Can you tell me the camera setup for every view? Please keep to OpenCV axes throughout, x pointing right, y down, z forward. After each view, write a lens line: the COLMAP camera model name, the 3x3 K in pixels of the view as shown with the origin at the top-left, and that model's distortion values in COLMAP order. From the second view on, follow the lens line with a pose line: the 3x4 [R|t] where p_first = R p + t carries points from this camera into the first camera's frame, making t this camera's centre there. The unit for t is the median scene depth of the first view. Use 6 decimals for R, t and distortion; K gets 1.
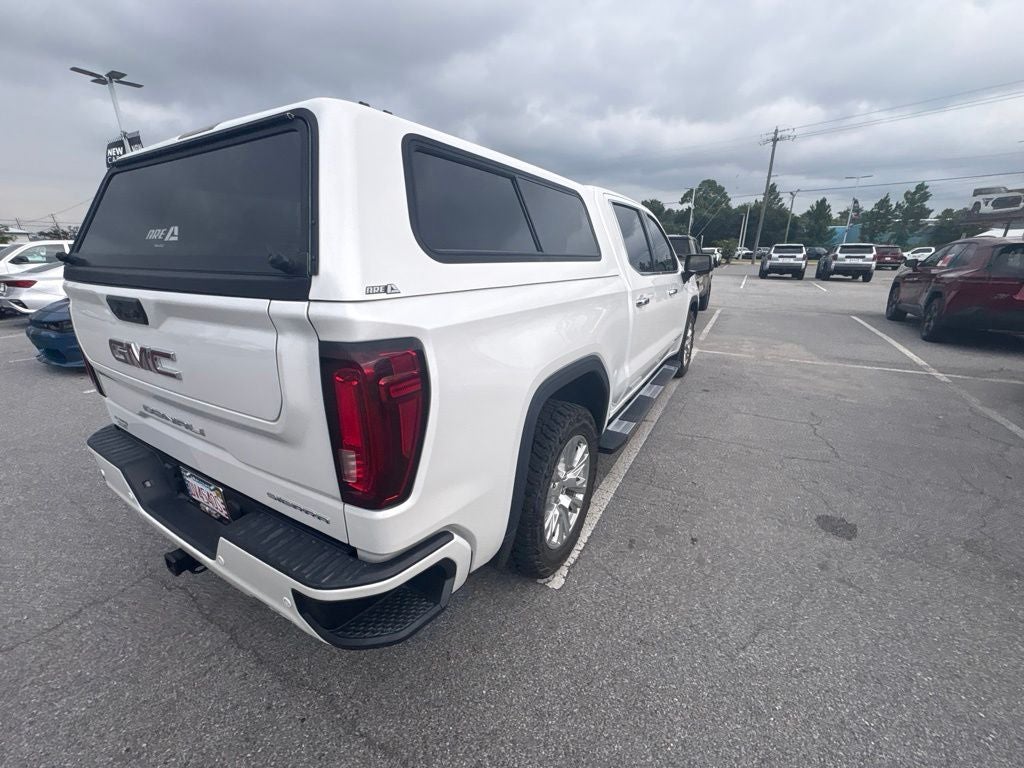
lens RADIAL K [[405.0, 0, 509.4], [0, 405.0, 389.1], [0, 0, 1]] dist [0.008861, -0.007301]
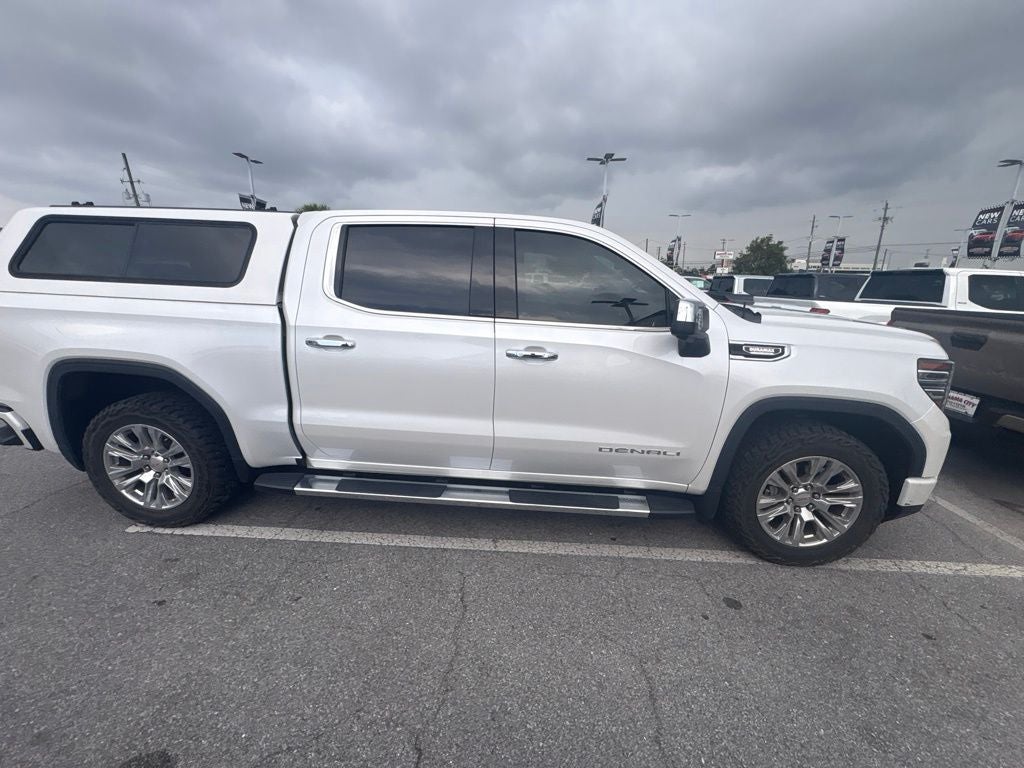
lens RADIAL K [[406.7, 0, 512.0], [0, 406.7, 384.0], [0, 0, 1]] dist [0.000126, 0.000000]
pose [[0.459339, 0.238166, -0.855736, 1.395391], [-0.313041, 0.944979, 0.094971, -0.380252], [0.831272, 0.224257, 0.508621, 1.045736]]
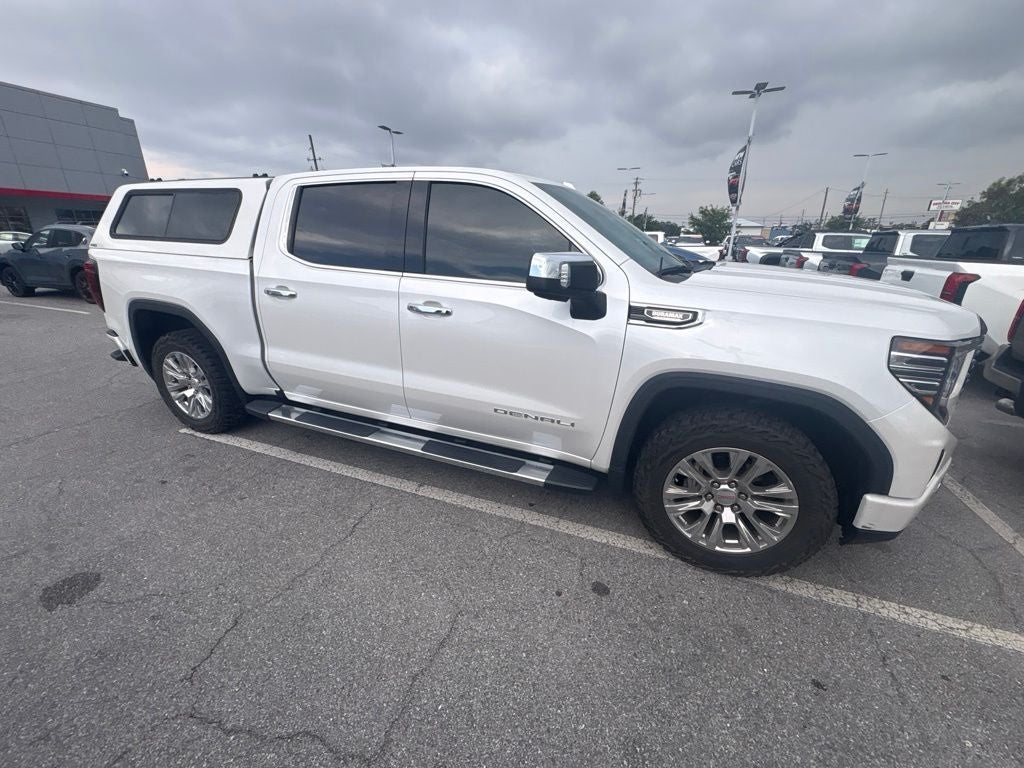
lens RADIAL K [[406.7, 0, 512.0], [0, 406.7, 384.0], [0, 0, 1]] dist [0.000126, 0.000000]
pose [[0.154923, 0.340302, -0.927466, 1.566400], [-0.333985, 0.901567, 0.275010, -0.535133], [0.929760, 0.267154, 0.253329, 1.519686]]
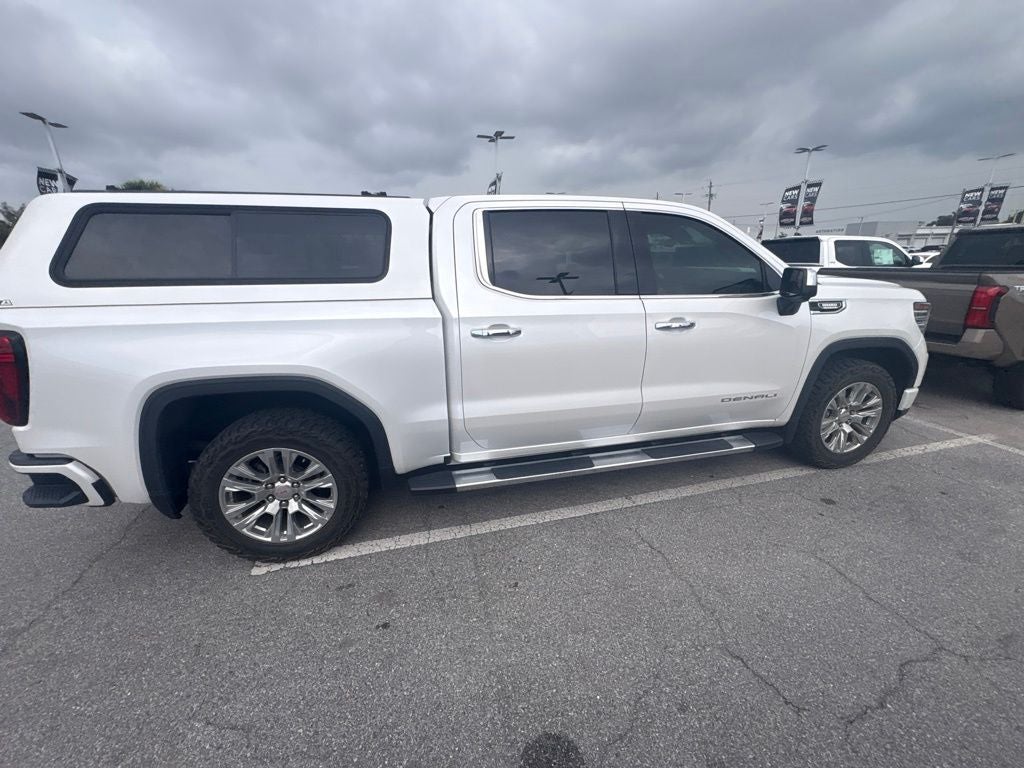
lens RADIAL K [[406.7, 0, 512.0], [0, 406.7, 384.0], [0, 0, 1]] dist [0.000126, 0.000000]
pose [[0.702055, 0.200547, -0.683301, 1.062426], [-0.214056, 0.974582, 0.066106, -0.203467], [0.679190, 0.099854, 0.727138, 0.514732]]
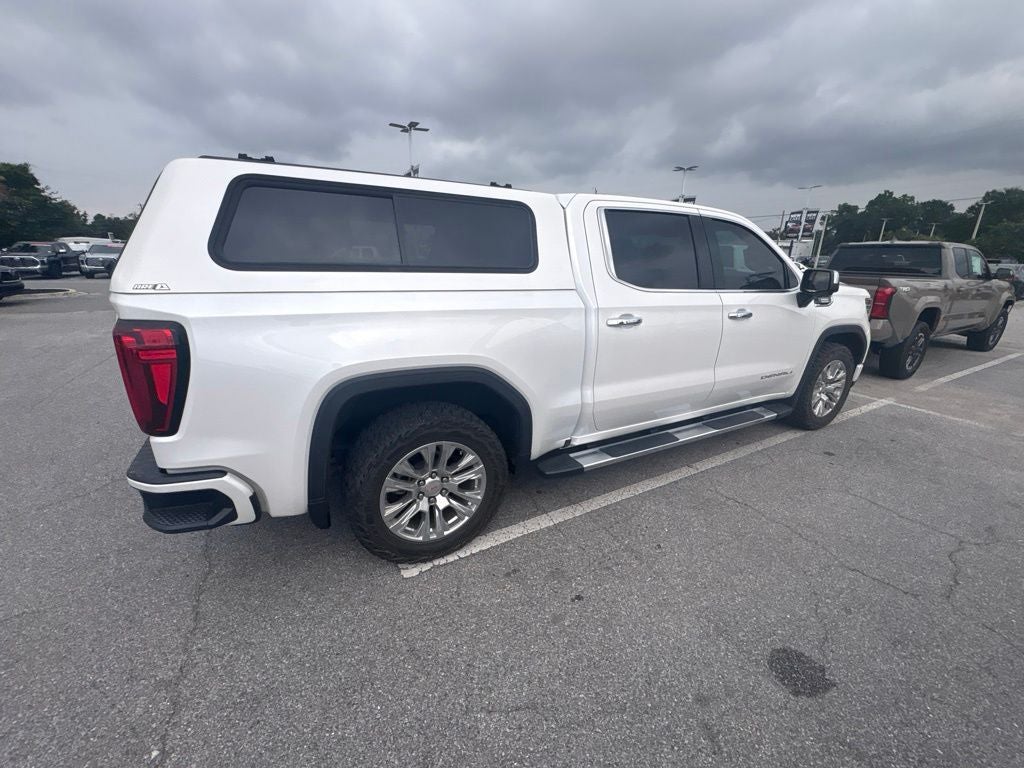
lens RADIAL K [[406.6, 0, 511.2], [0, 406.6, 384.0], [0, 0, 1]] dist [0.000736, -0.000311]
pose [[0.857278, 0.169152, -0.486273, 0.655869], [-0.181353, 0.983166, 0.022282, -0.066768], [0.481856, 0.069085, 0.873523, 0.139309]]
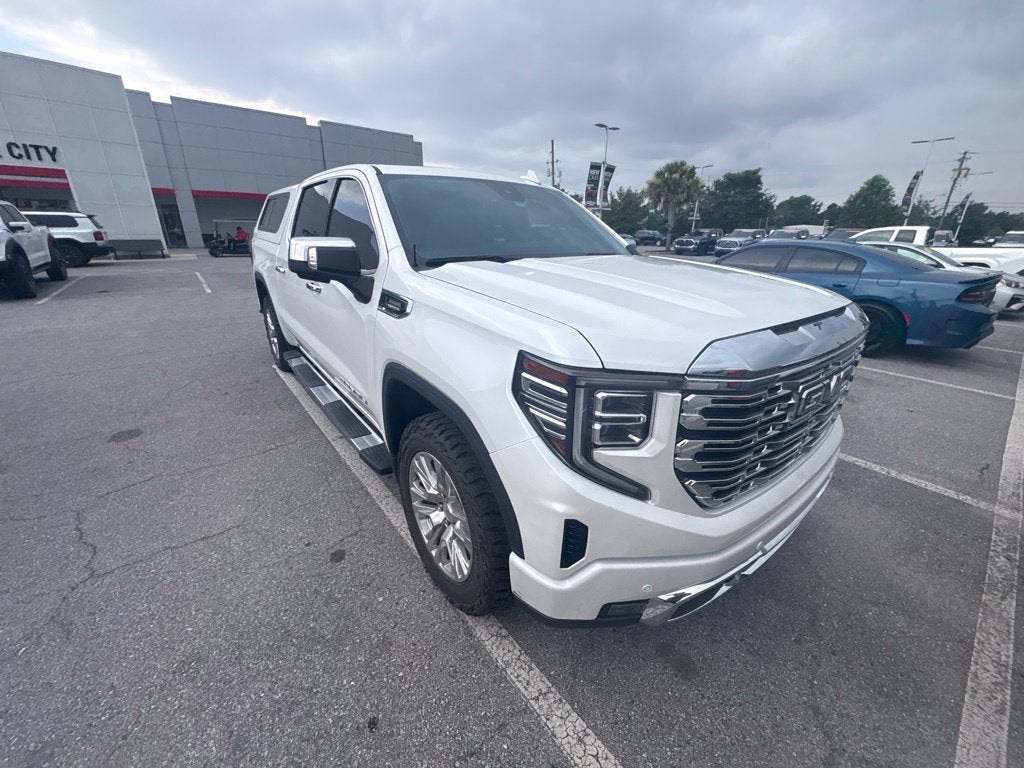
lens RADIAL K [[406.6, 0, 511.2], [0, 406.6, 384.0], [0, 0, 1]] dist [0.000736, -0.000311]
pose [[-0.367878, 0.325749, -0.870950, 1.476850], [-0.315822, 0.837184, 0.446519, -0.814782], [0.874598, 0.439329, -0.205103, 2.350725]]
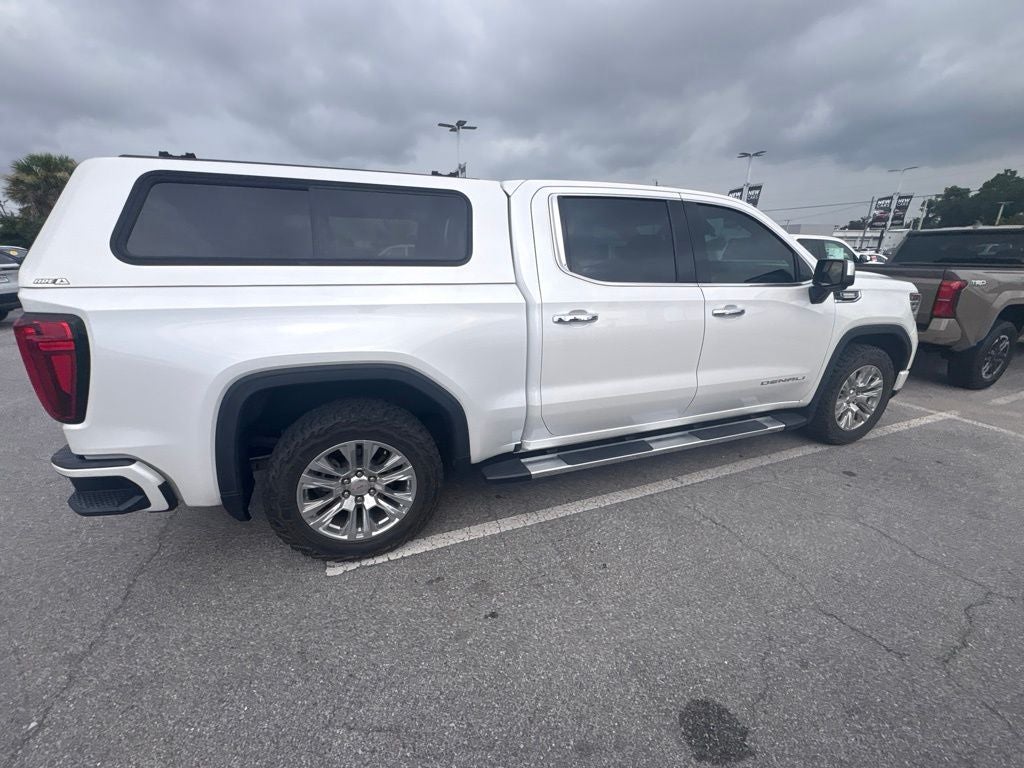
lens RADIAL K [[406.1, 0, 510.4], [0, 406.1, 384.0], [0, 0, 1]] dist [-0.000583, 0.000259]
pose [[0.779215, 0.196227, -0.595247, 0.844711], [-0.203587, 0.977470, 0.055722, -0.123052], [0.592770, 0.077765, 0.801608, 0.330104]]
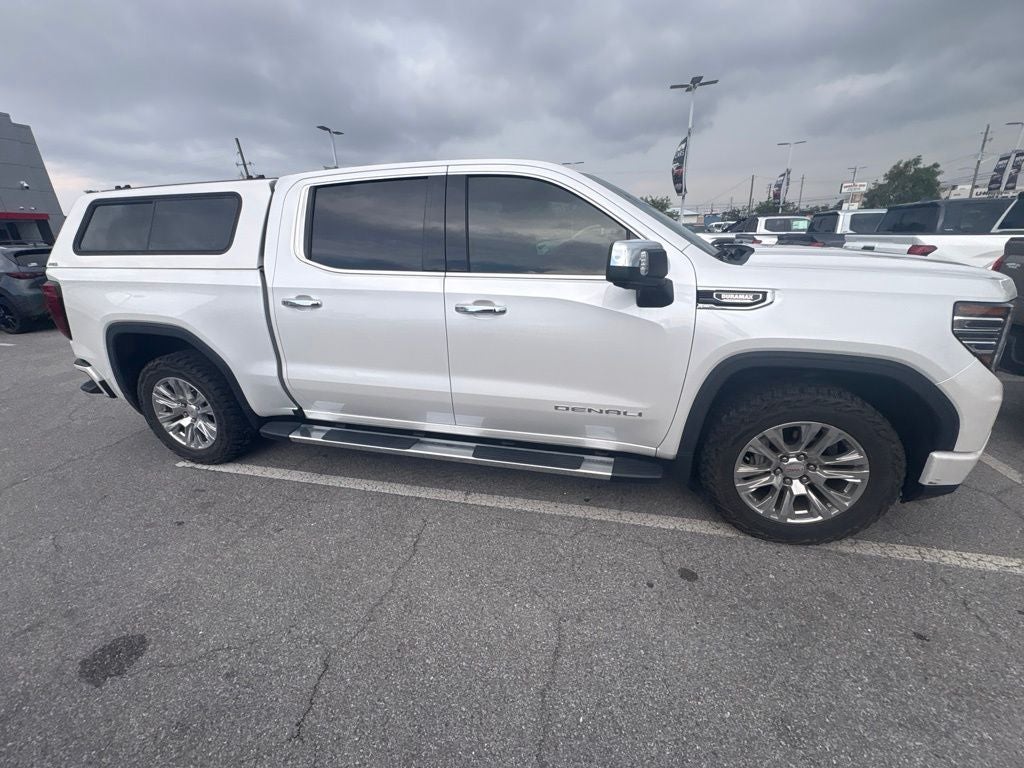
lens RADIAL K [[406.7, 0, 512.0], [0, 406.7, 384.0], [0, 0, 1]] dist [0.000126, 0.000000]
pose [[0.277819, 0.324808, -0.904055, 1.492215], [-0.280303, 0.927558, 0.247115, -0.457041], [0.918829, 0.184756, 0.348738, 1.318056]]
